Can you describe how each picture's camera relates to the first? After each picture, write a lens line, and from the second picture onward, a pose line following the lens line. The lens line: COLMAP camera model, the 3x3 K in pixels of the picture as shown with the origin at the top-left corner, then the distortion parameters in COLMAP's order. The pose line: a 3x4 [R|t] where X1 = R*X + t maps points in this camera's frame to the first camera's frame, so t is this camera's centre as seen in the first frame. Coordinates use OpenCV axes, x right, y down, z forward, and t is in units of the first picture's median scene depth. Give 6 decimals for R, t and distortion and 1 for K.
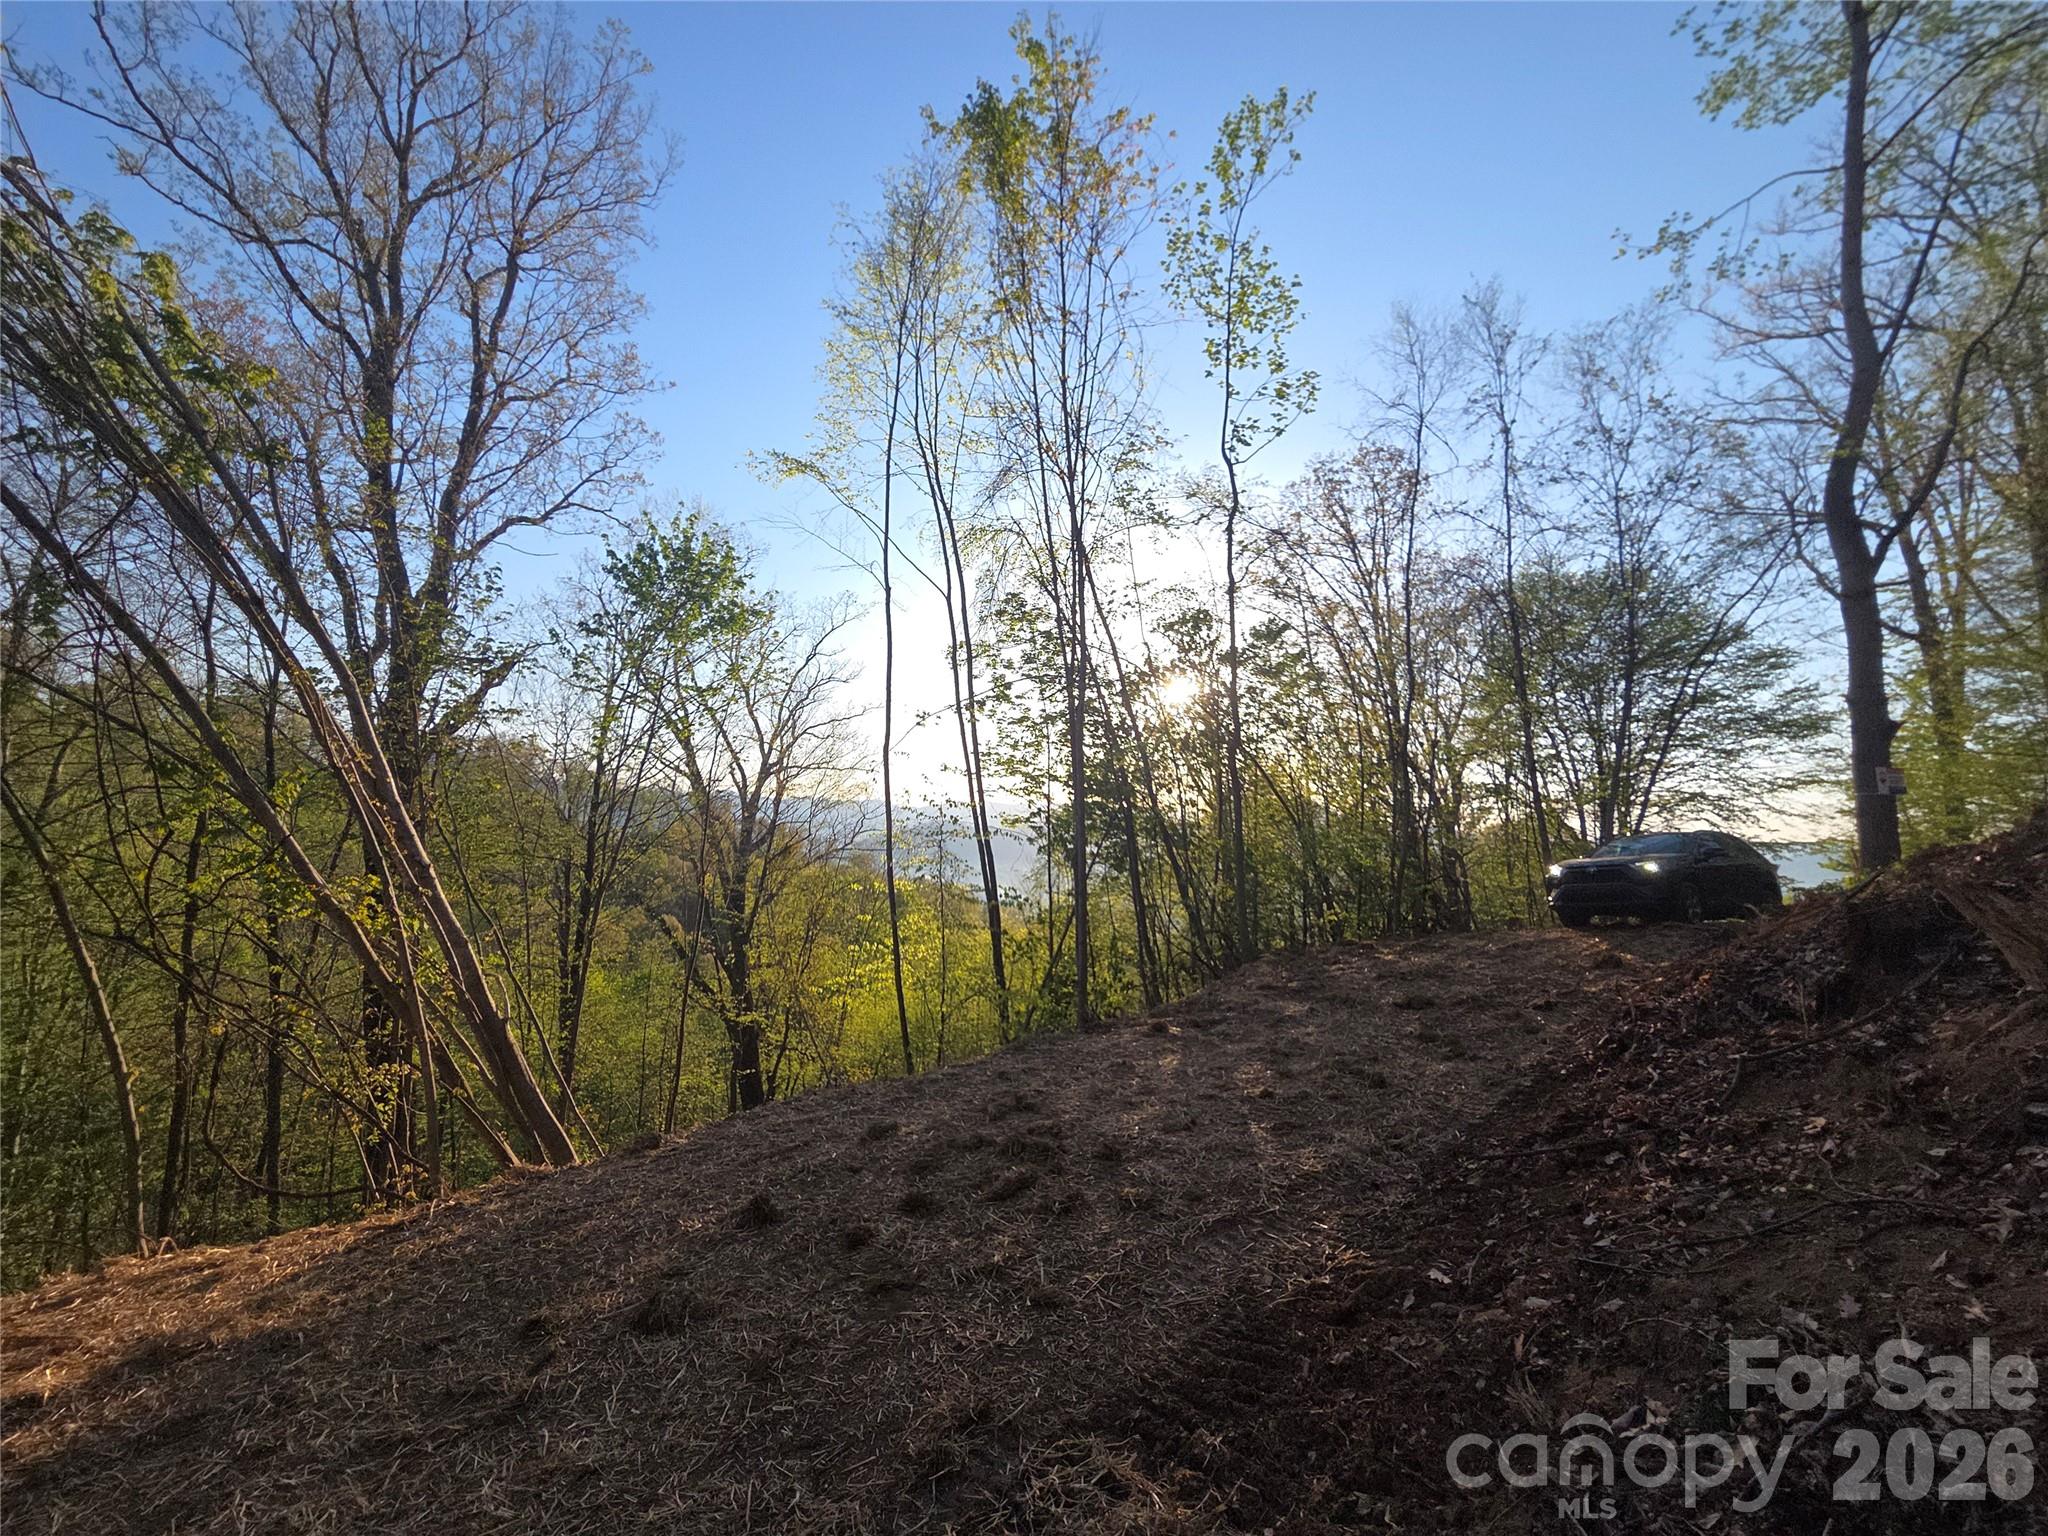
lens RADIAL K [[832.2, 0, 1023.8], [0, 832.2, 766.7], [0, 0, 1]] dist [-0.001036, 0.000518]
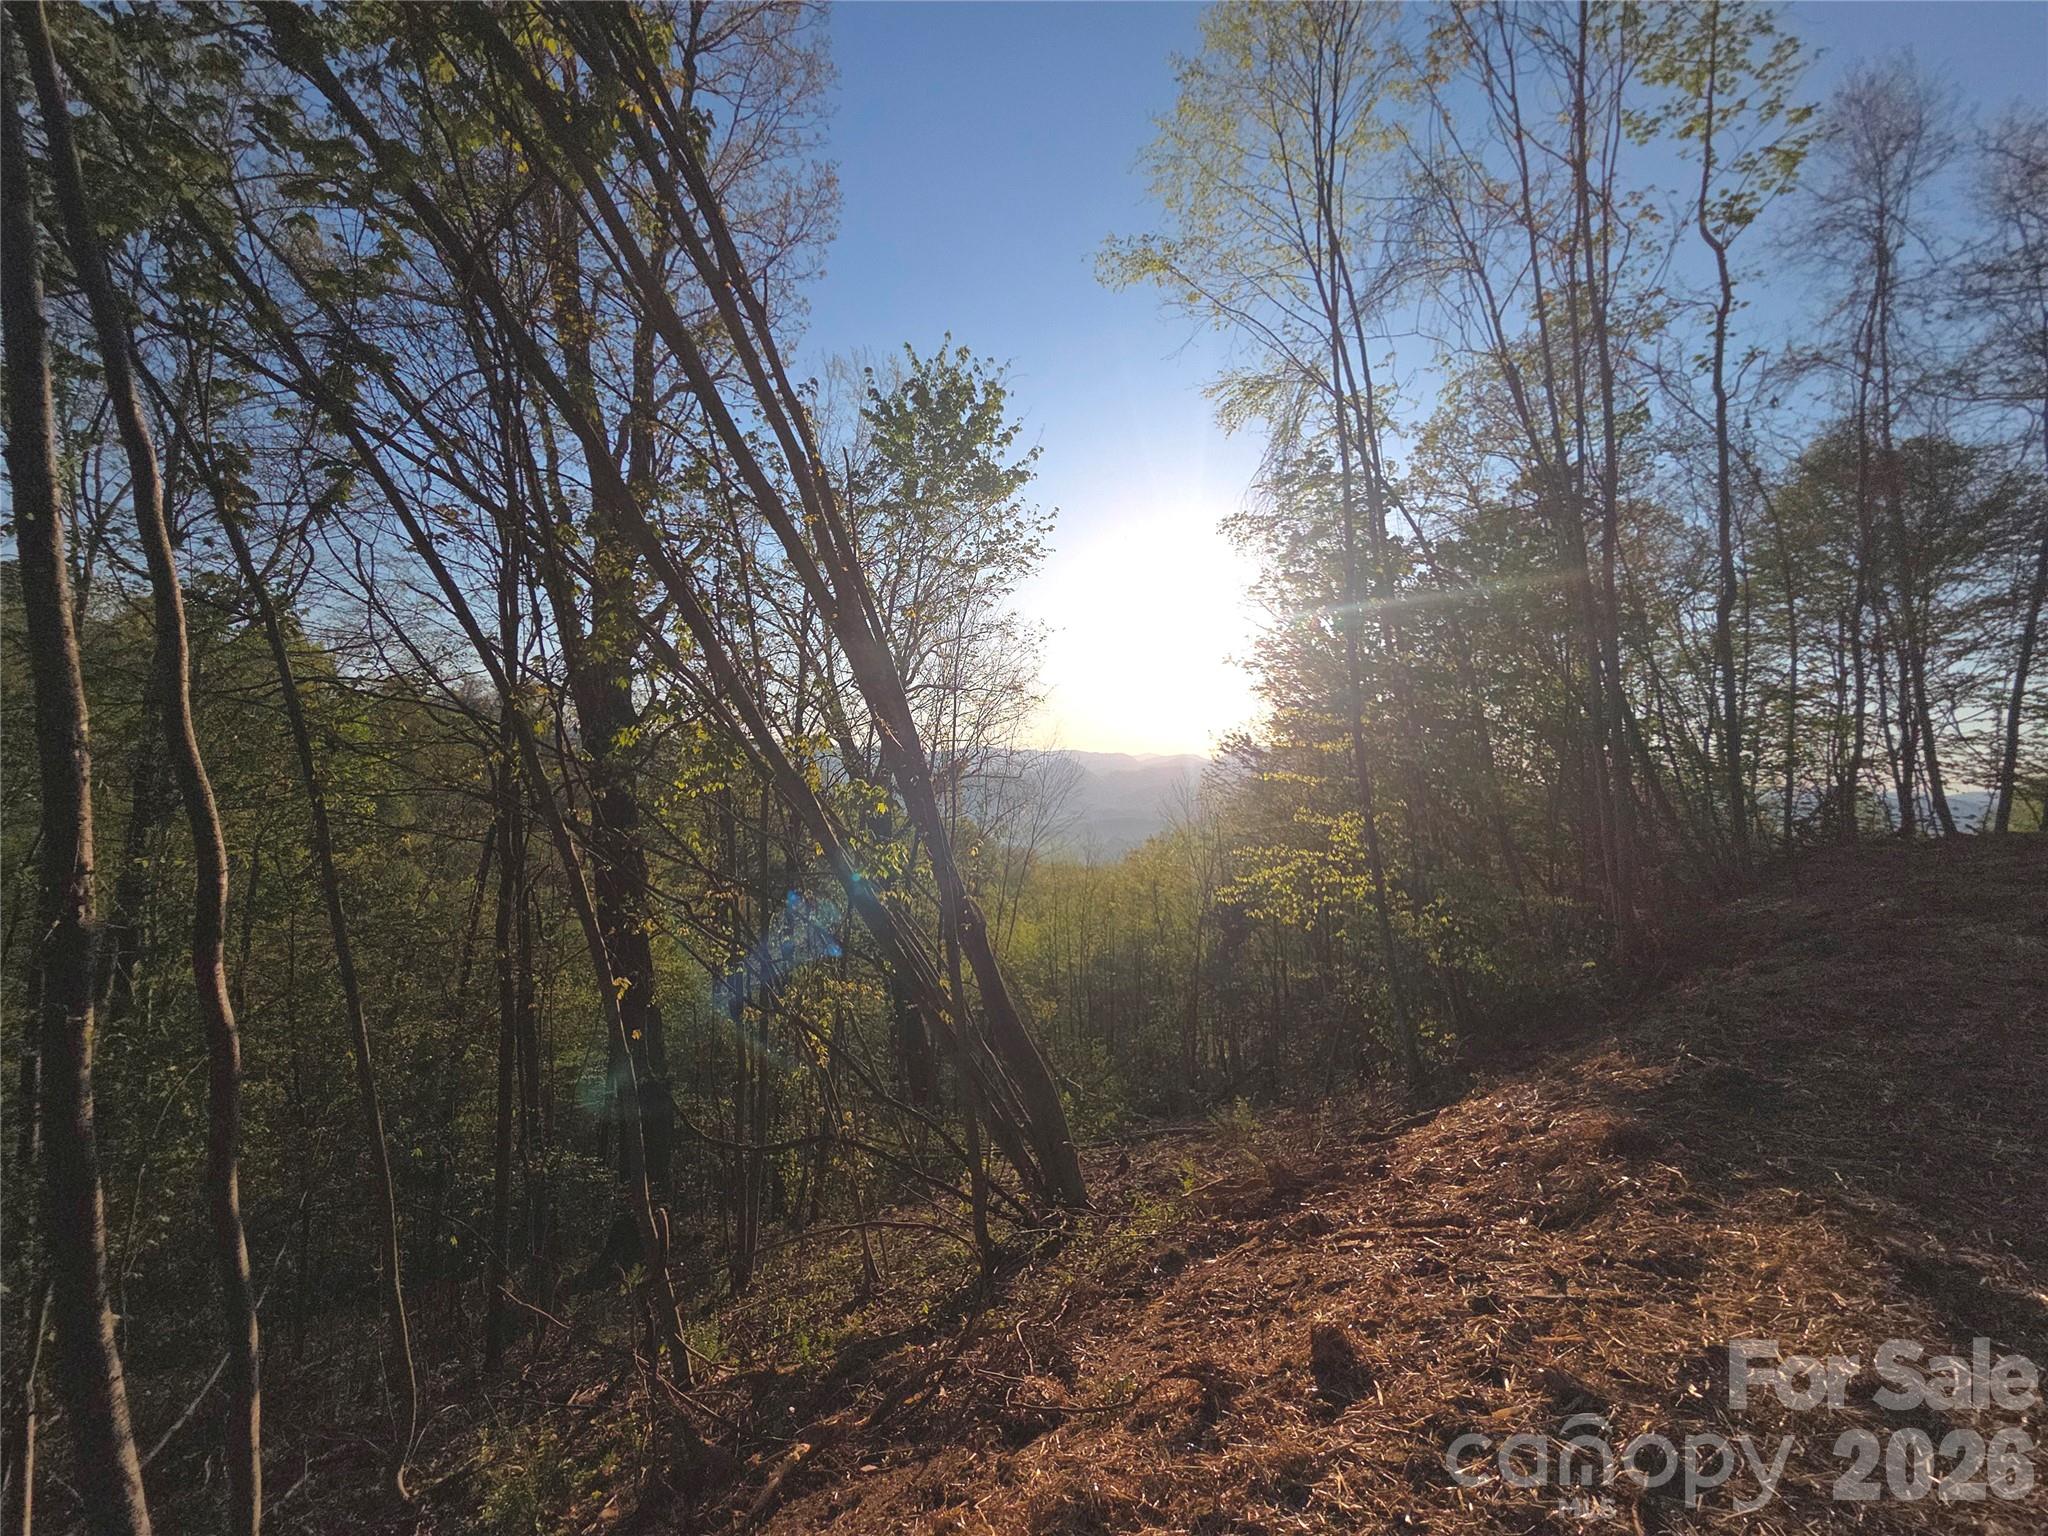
lens RADIAL K [[832.2, 0, 1023.0], [0, 832.2, 769.4], [0, 0, 1]] dist [-0.001036, 0.000518]
pose [[0.999989, -0.001112, -0.004617, -0.304548], [0.001408, 0.997908, 0.064638, 0.059372], [0.004536, -0.064644, 0.997898, 0.125075]]
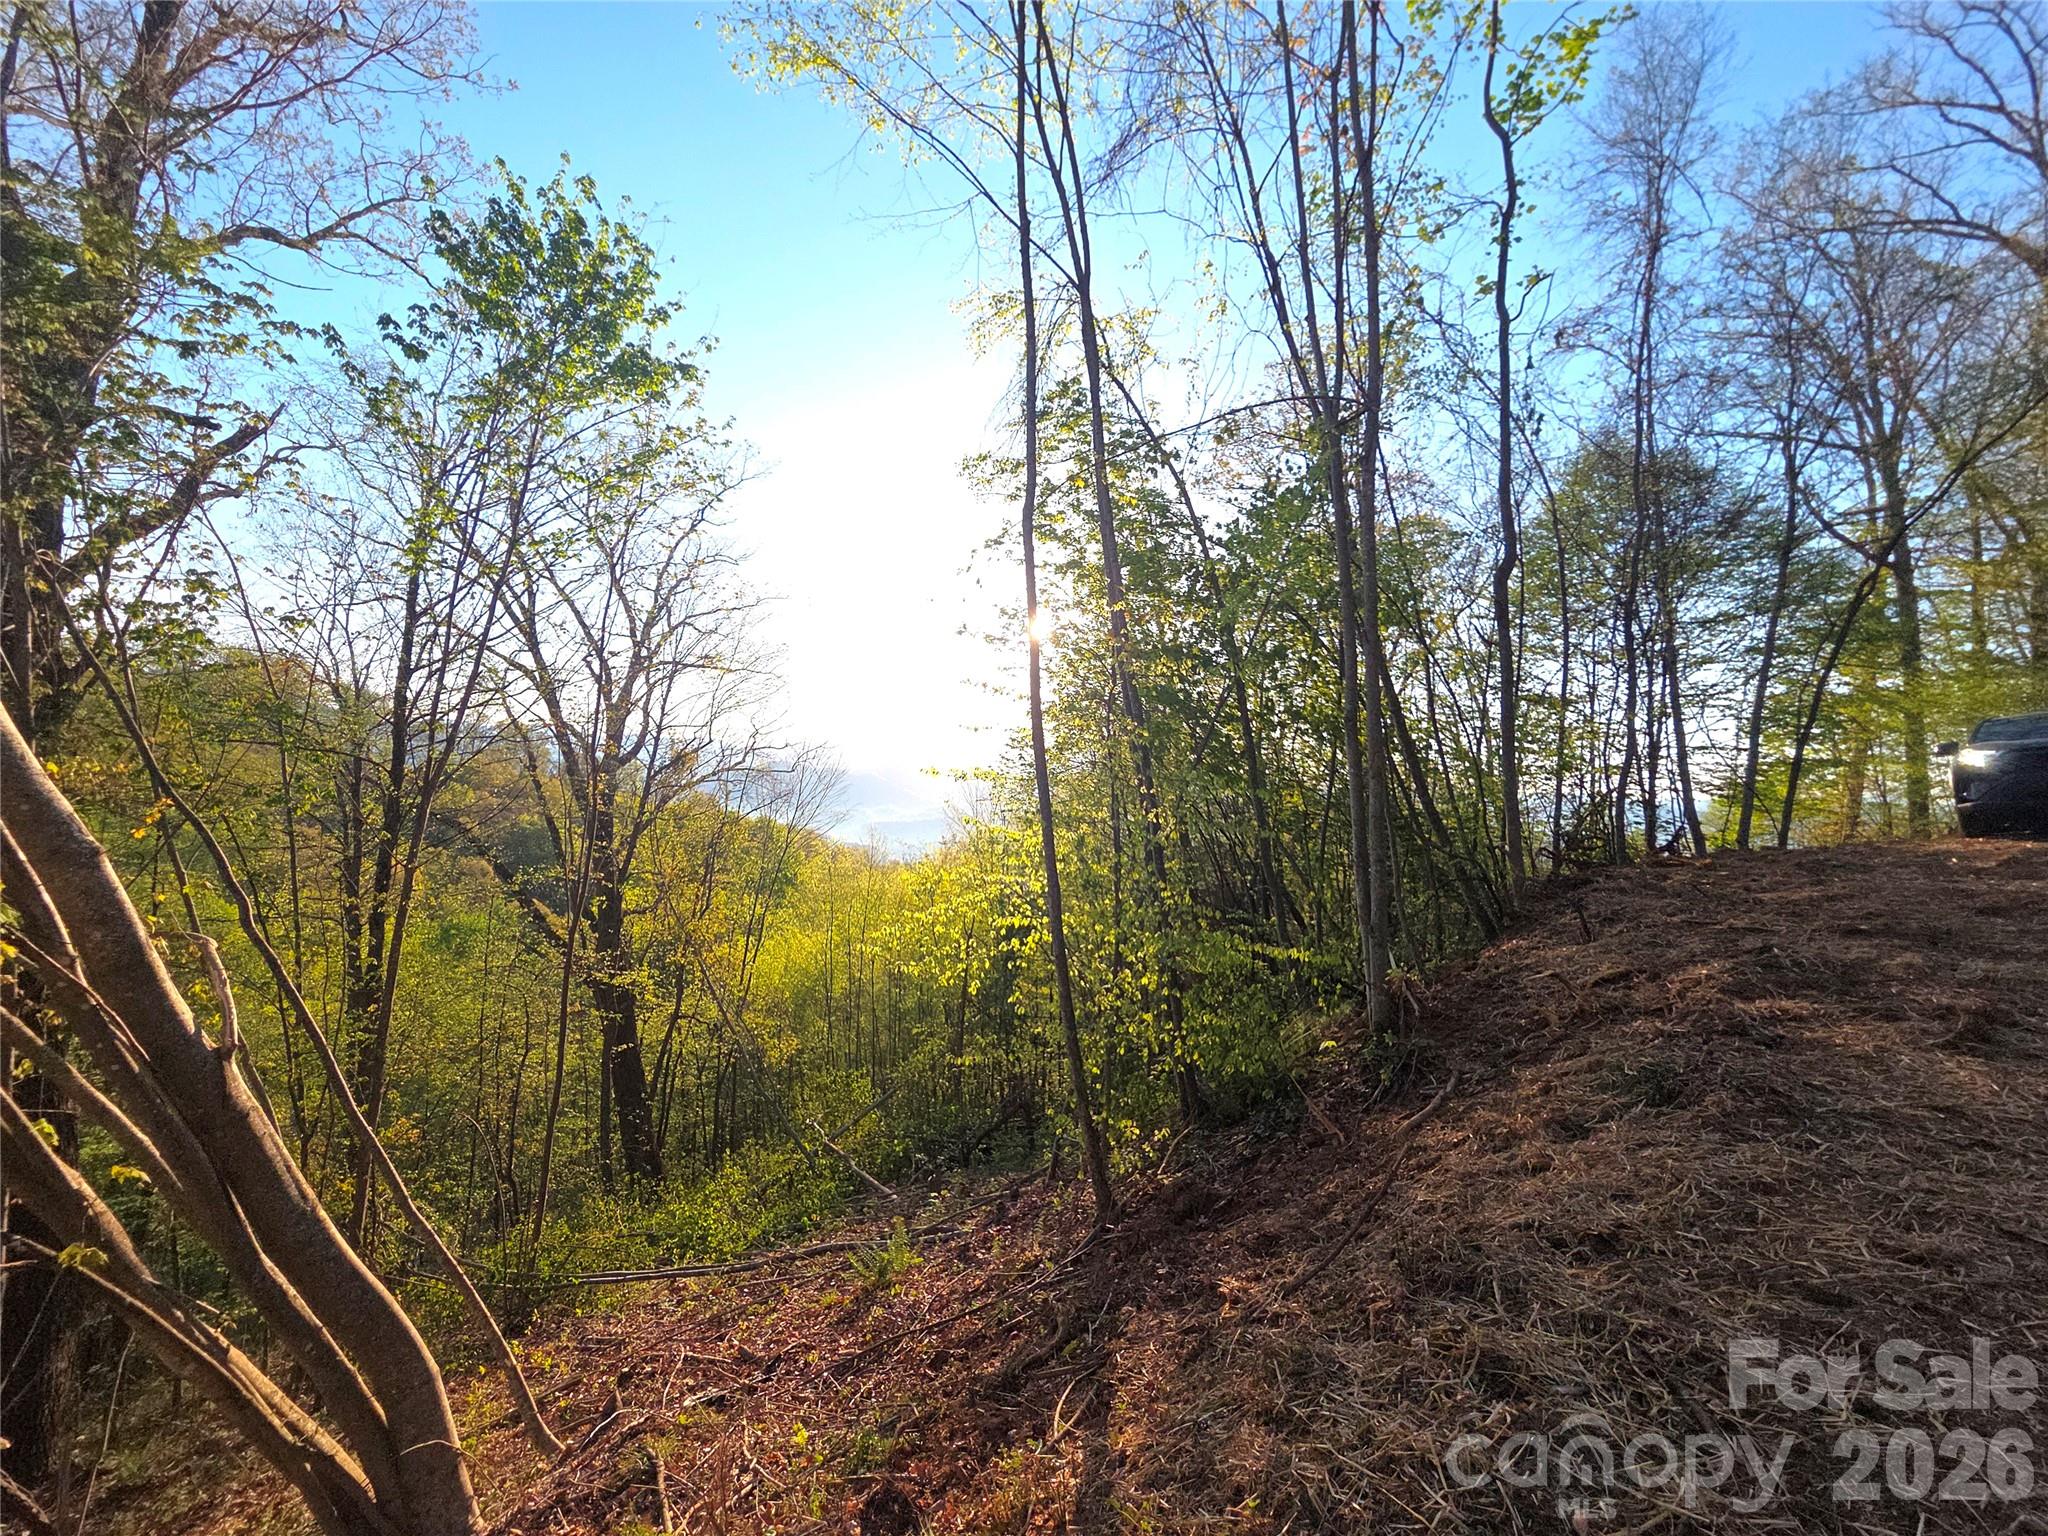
lens RADIAL K [[832.2, 0, 1022.1], [0, 832.2, 764.4], [0, 0, 1]] dist [-0.001036, 0.000518]
pose [[0.983104, 0.017238, 0.182237, -0.171418], [-0.028867, 0.997699, 0.061351, 0.070539], [-0.180760, -0.065575, 0.981339, 0.291635]]
